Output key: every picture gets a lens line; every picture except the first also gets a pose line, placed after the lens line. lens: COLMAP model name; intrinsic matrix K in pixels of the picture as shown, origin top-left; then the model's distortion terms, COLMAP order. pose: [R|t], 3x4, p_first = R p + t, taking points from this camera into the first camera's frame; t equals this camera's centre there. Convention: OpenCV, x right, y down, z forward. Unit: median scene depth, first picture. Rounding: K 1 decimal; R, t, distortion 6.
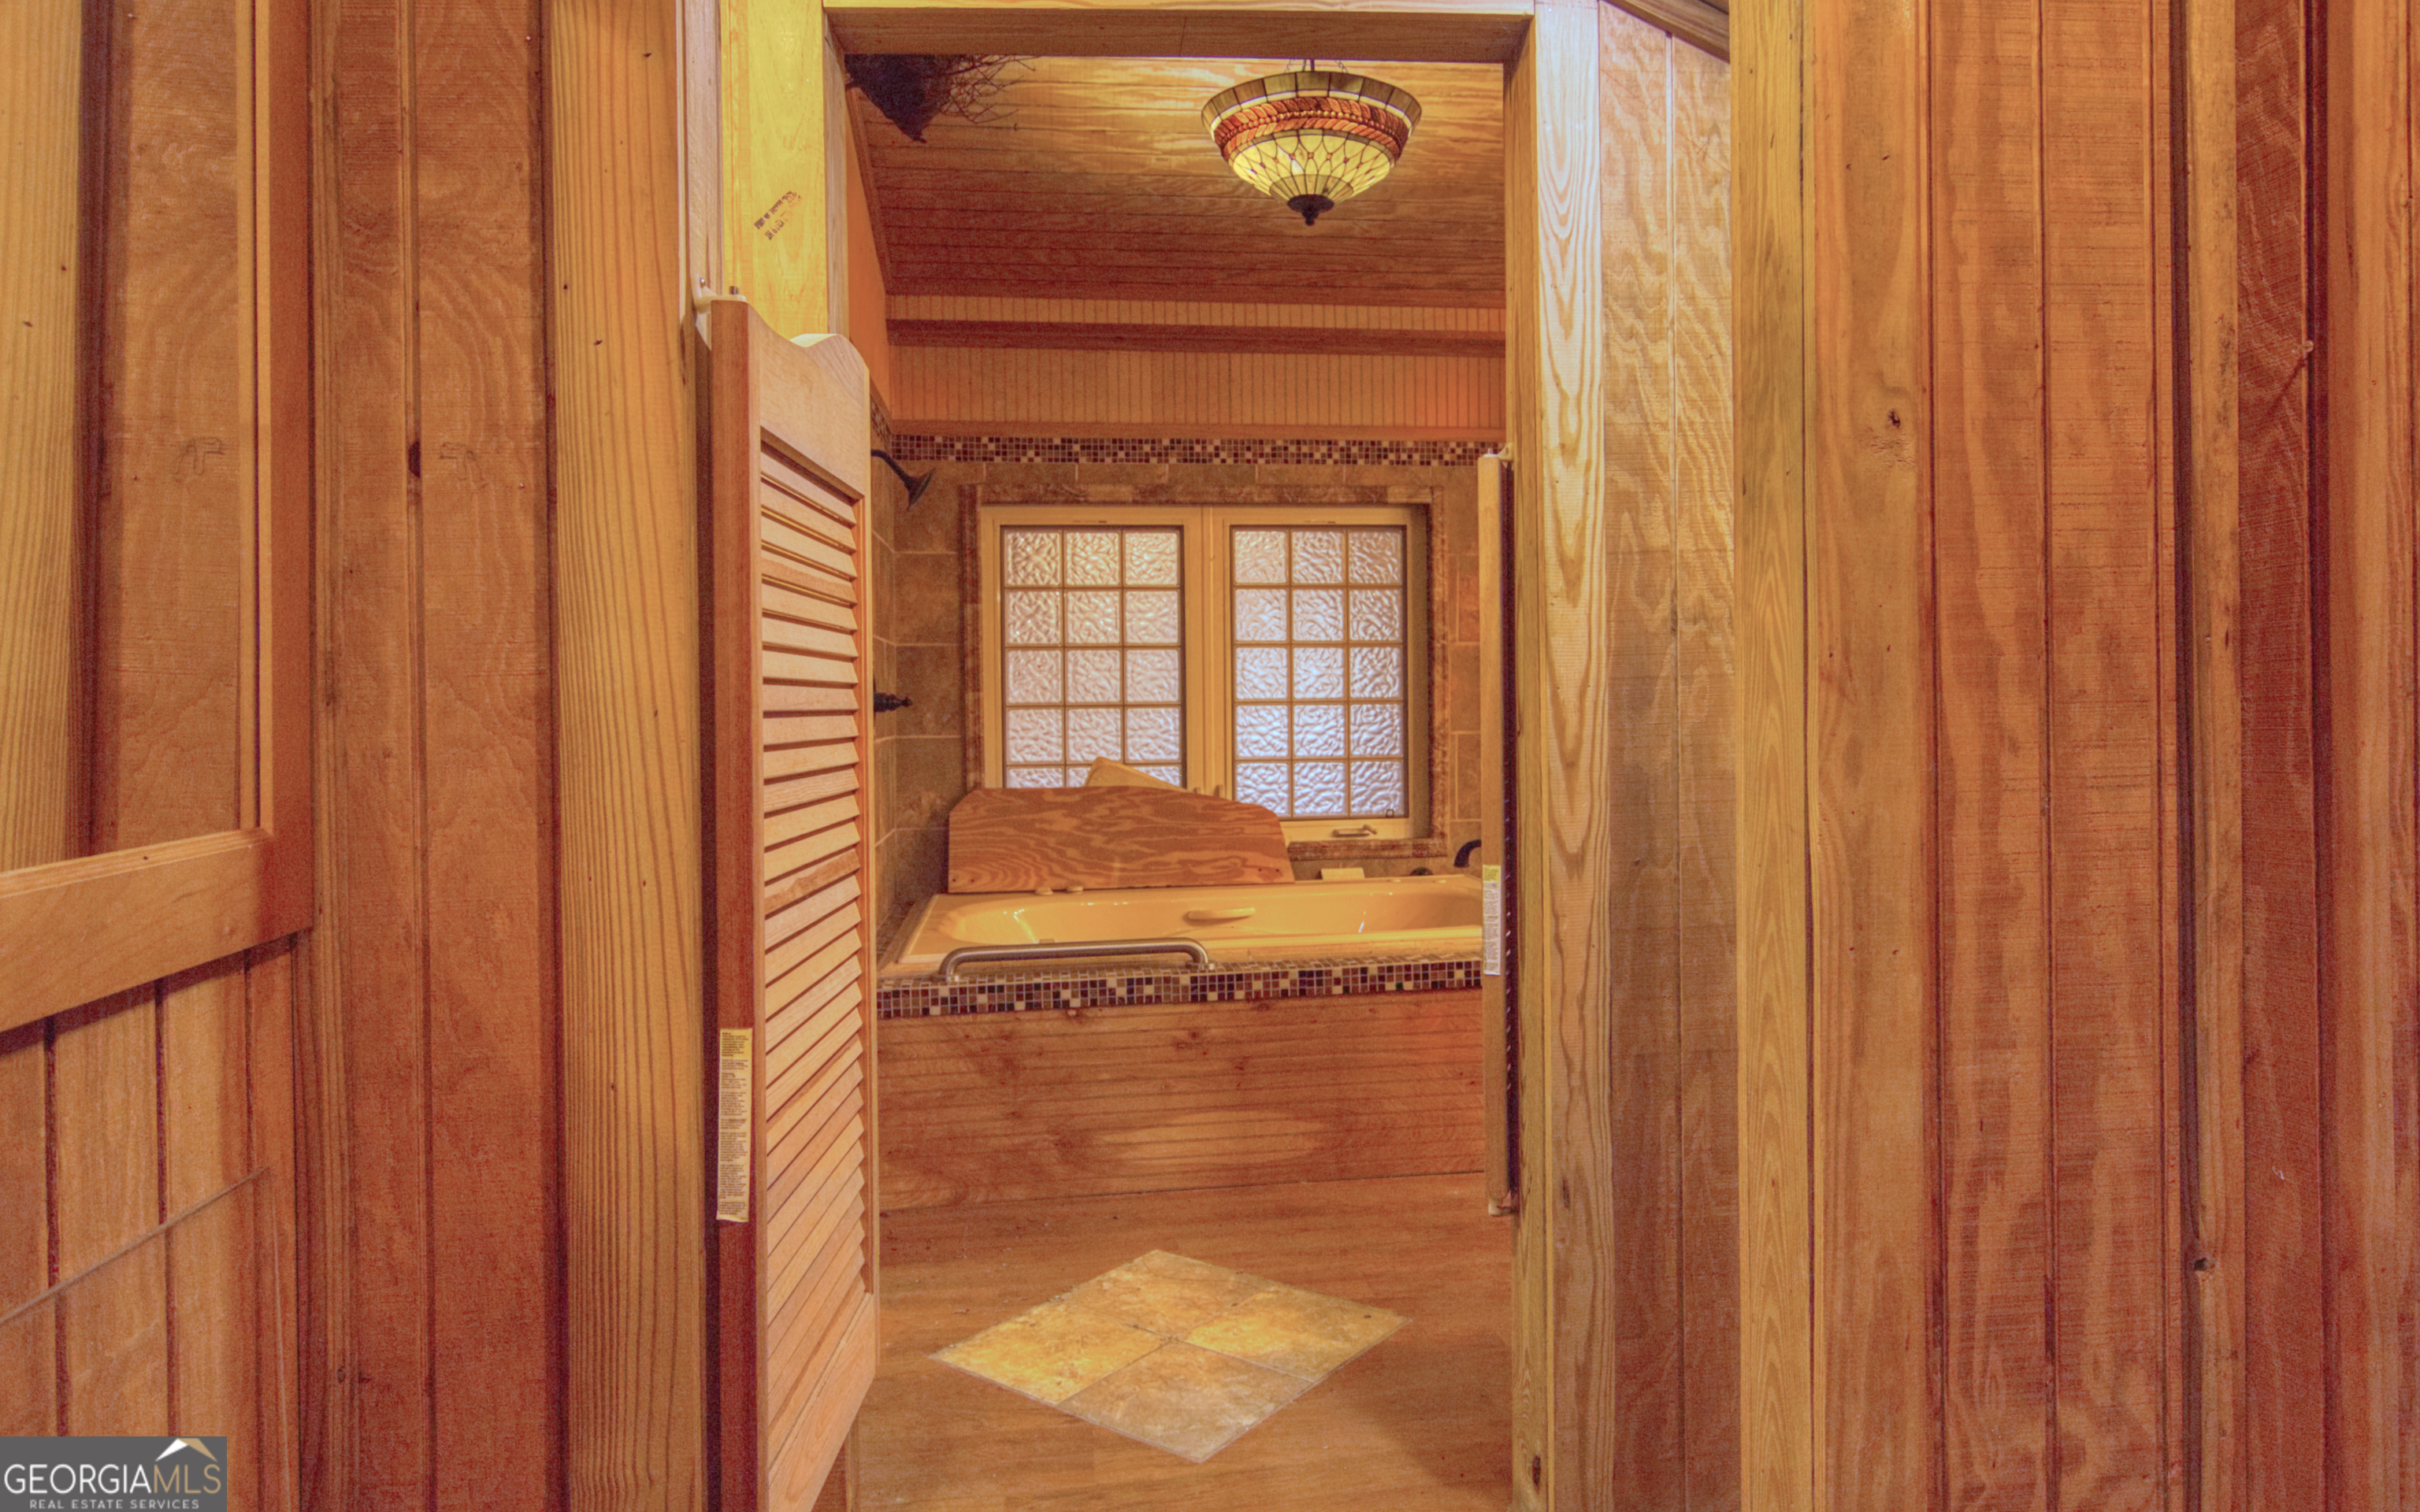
lens RADIAL K [[1466.8, 0, 1216.9], [0, 1466.8, 714.7], [0, 0, 1]] dist [-0.007181, -0.002851]
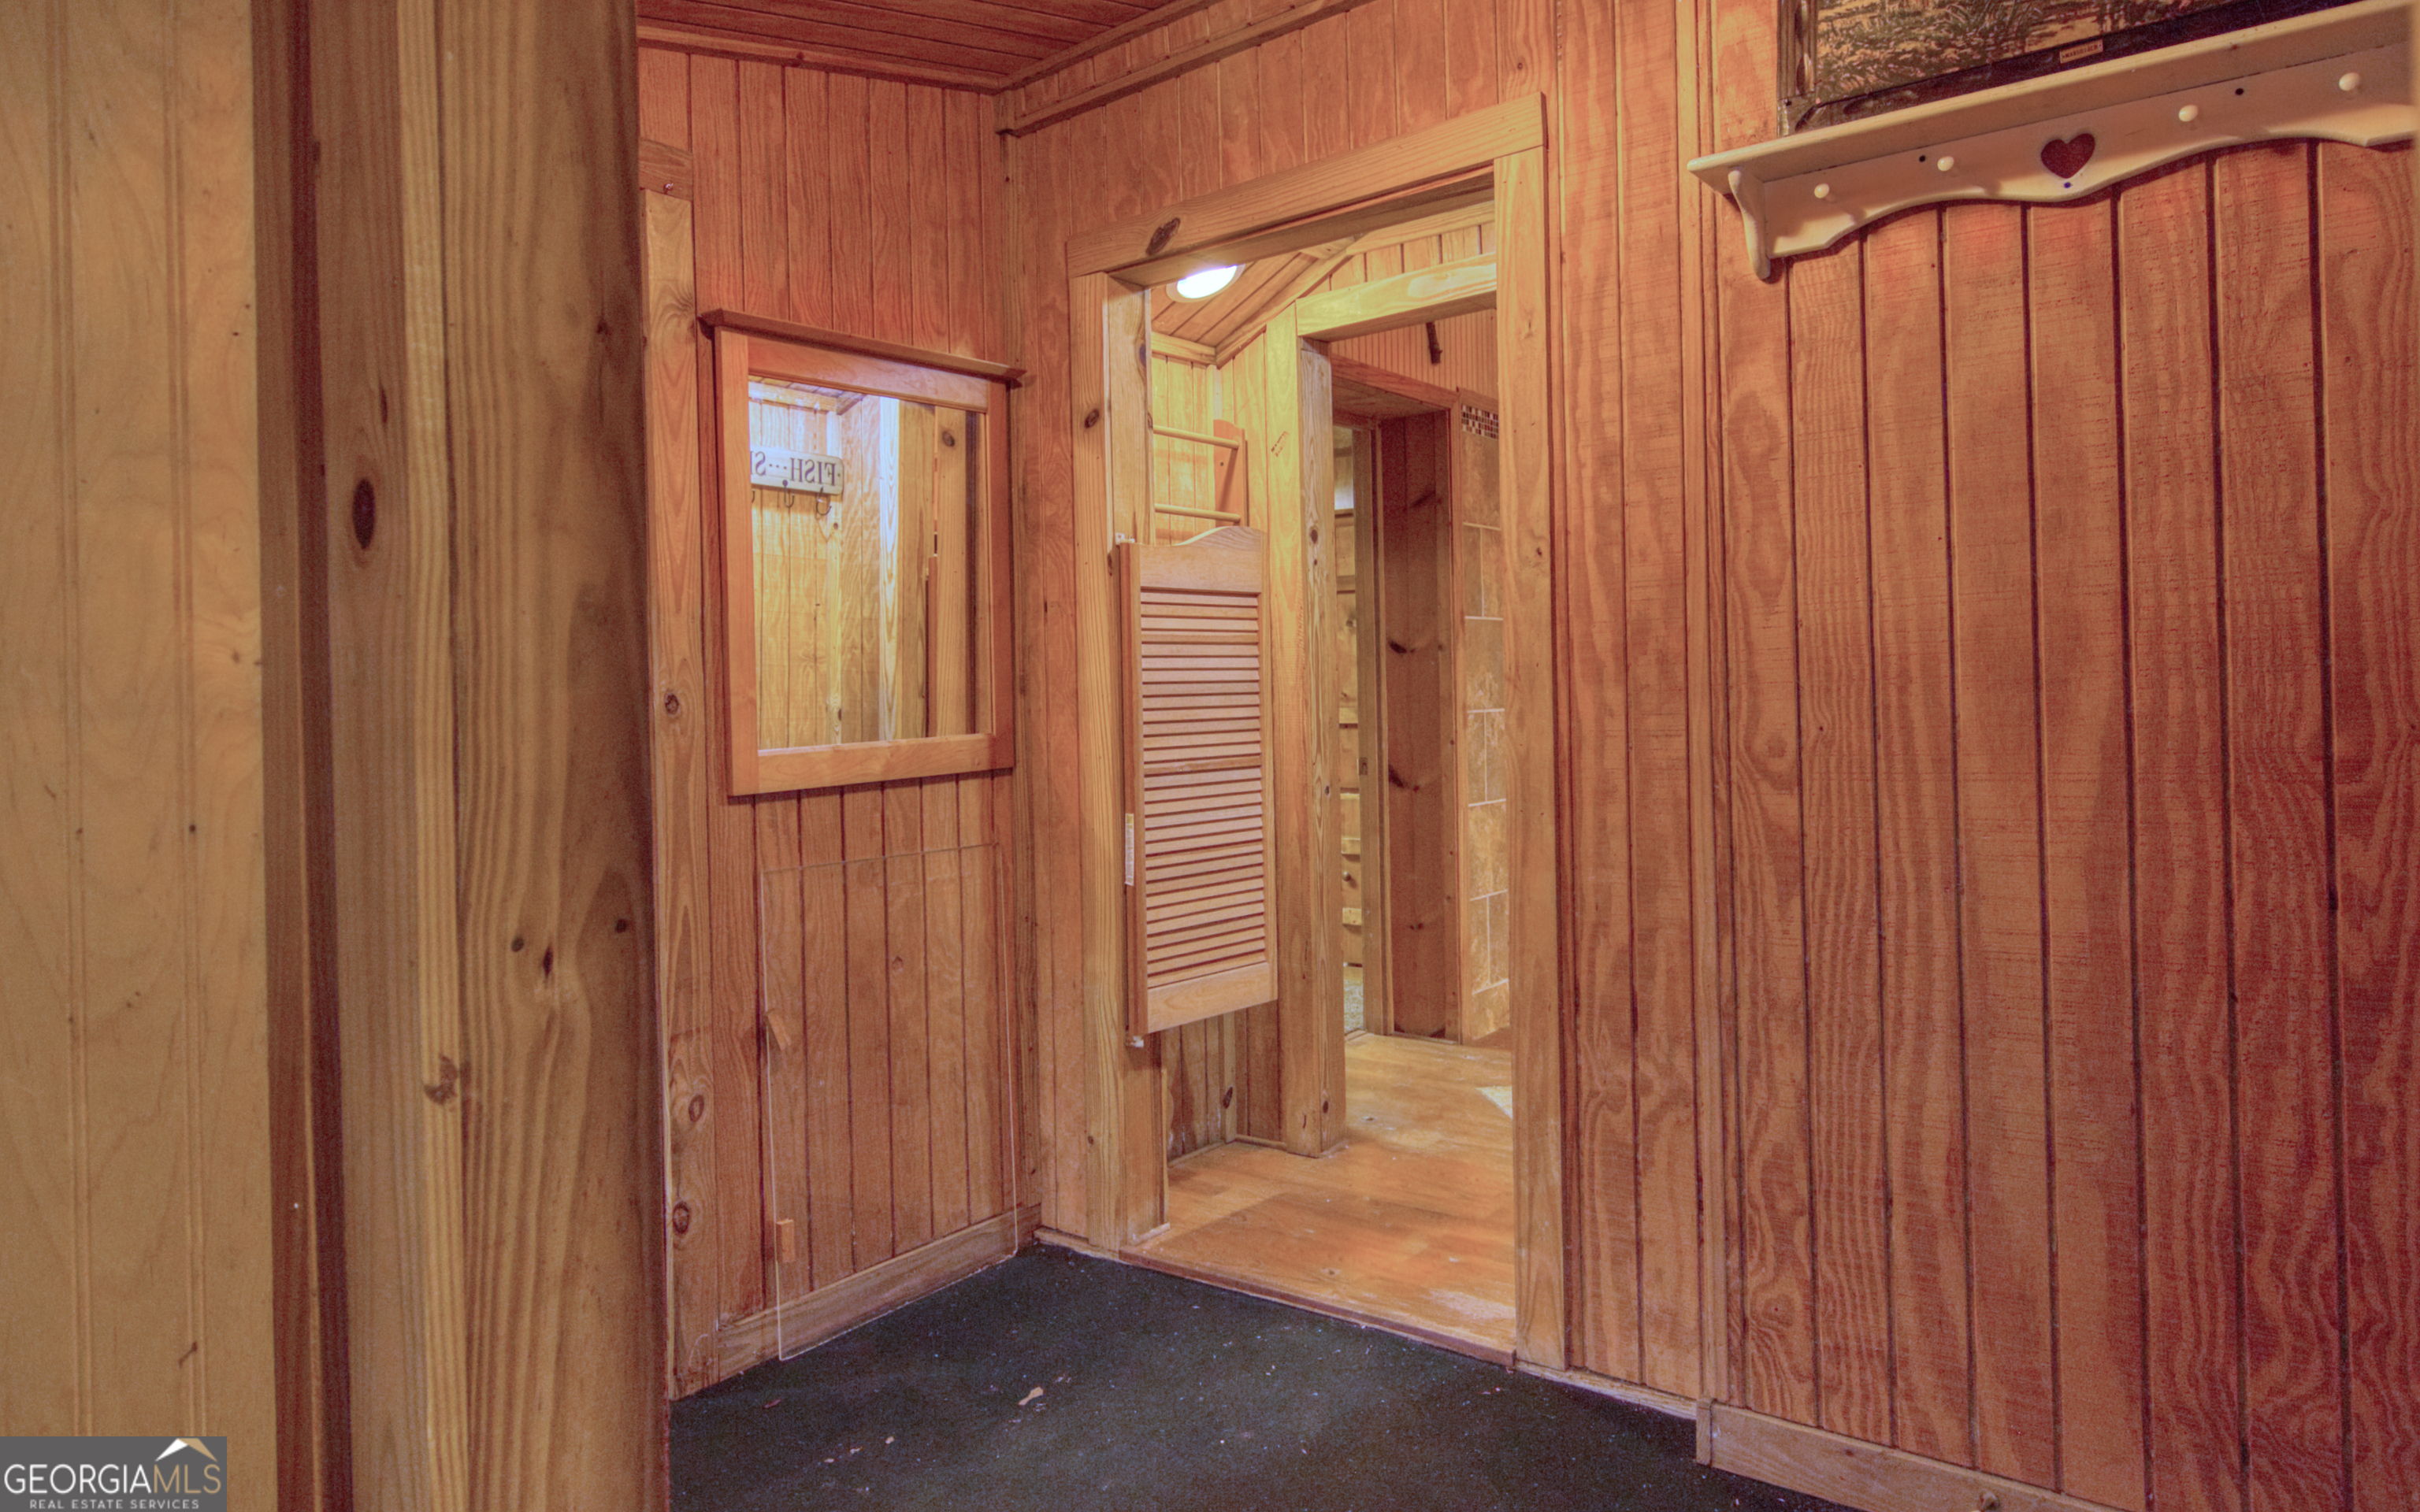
lens RADIAL K [[1466.8, 0, 1216.9], [0, 1466.8, 714.7], [0, 0, 1]] dist [-0.007181, -0.002851]
pose [[0.727300, 0.010384, -0.686241, 1.502719], [0.003783, 0.999810, 0.019138, -0.016117], [0.686309, -0.016516, 0.727122, -0.774787]]
